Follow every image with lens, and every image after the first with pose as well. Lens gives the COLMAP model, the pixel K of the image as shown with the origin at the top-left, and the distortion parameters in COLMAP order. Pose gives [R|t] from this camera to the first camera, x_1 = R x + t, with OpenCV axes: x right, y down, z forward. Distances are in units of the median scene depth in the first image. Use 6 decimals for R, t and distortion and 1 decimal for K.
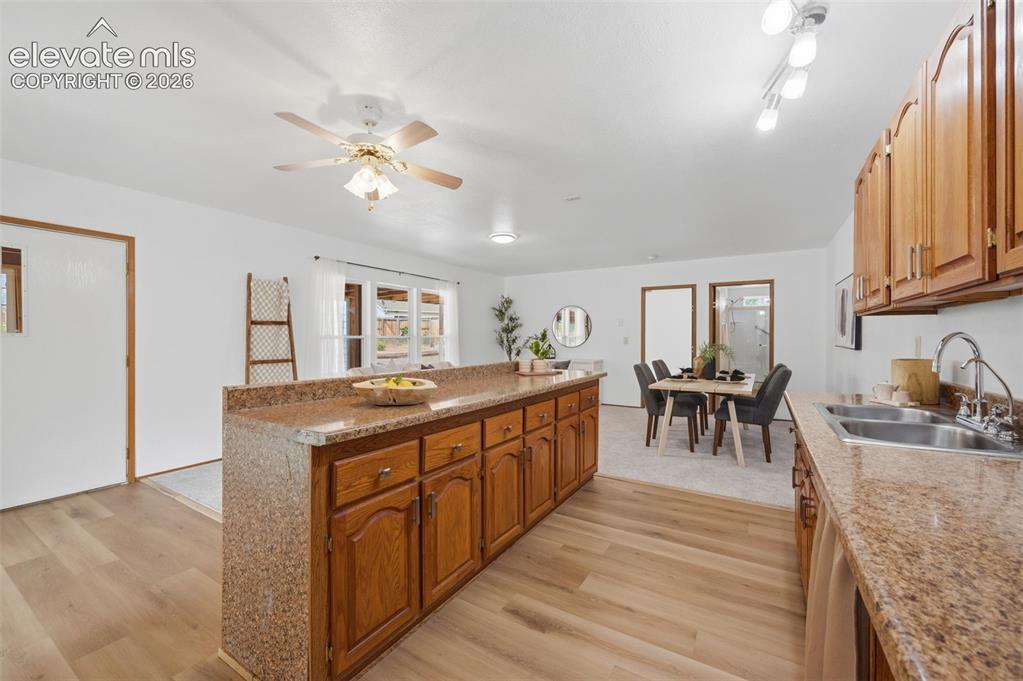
lens RADIAL K [[411.1, 0, 510.9], [0, 411.1, 336.9], [0, 0, 1]] dist [-0.001220, -0.000112]
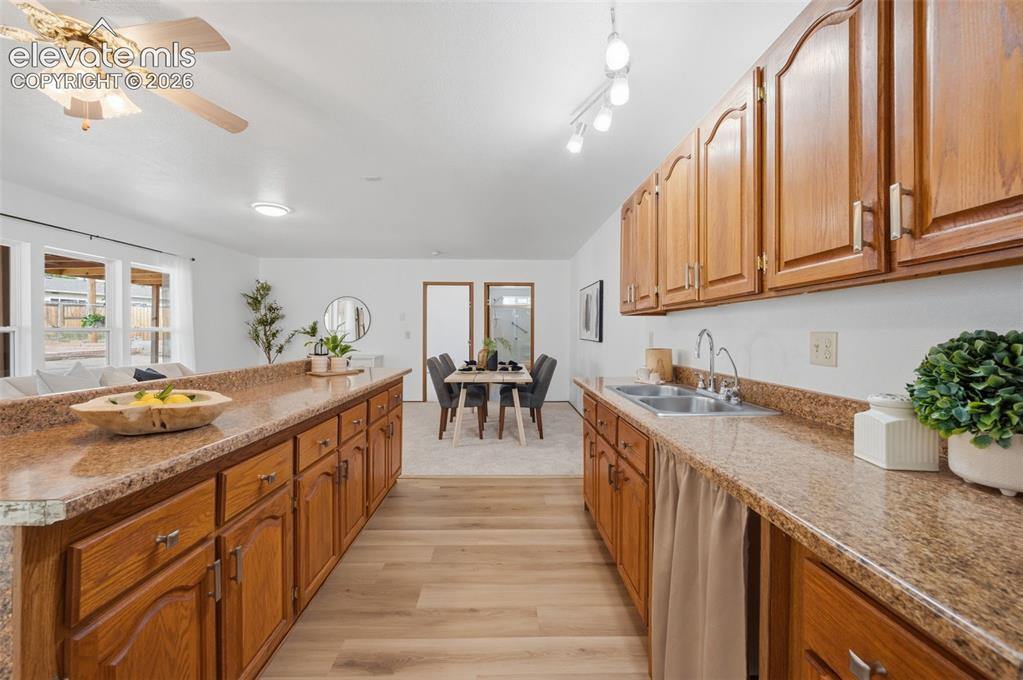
lens RADIAL K [[412.2, 0, 512.4], [0, 412.2, 333.6], [0, 0, 1]] dist [-0.000928, 0.000030]
pose [[0.839661, 0.001664, 0.543109, -0.138758], [-0.004963, 0.999977, 0.004610, 0.000436], [-0.543089, -0.006567, 0.839650, 0.109715]]
